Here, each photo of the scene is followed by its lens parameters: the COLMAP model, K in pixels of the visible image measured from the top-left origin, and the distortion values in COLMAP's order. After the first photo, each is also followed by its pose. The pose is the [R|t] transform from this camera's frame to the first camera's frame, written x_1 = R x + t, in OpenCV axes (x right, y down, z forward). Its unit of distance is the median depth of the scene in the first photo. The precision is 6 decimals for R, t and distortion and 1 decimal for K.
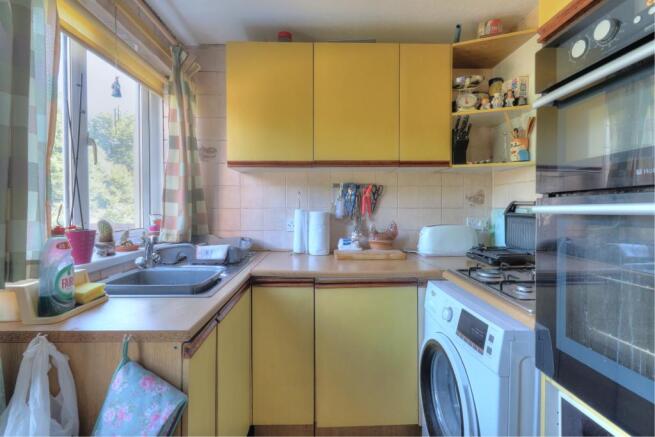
lens RADIAL K [[305.6, 0, 327.5], [0, 305.6, 210.7], [0, 0, 1]] dist [0.002463, 0.000076]
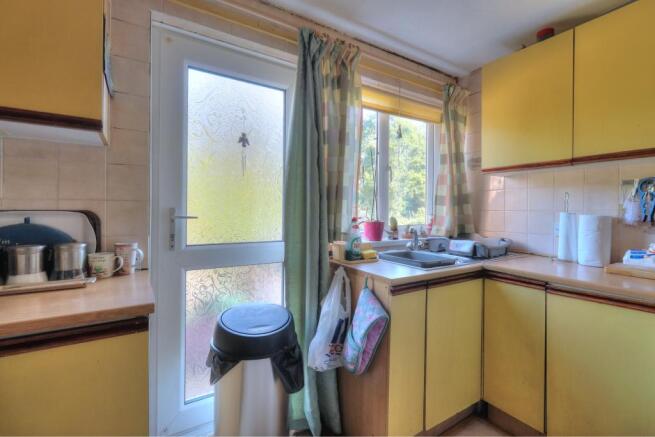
lens RADIAL K [[305.6, 0, 327.5], [0, 305.6, 210.7], [0, 0, 1]] dist [0.002463, 0.000076]
pose [[0.509217, 0.006083, -0.860617, 0.365657], [-0.020654, 0.999773, -0.005154, 0.011580], [0.860390, 0.020400, 0.509227, -0.080414]]
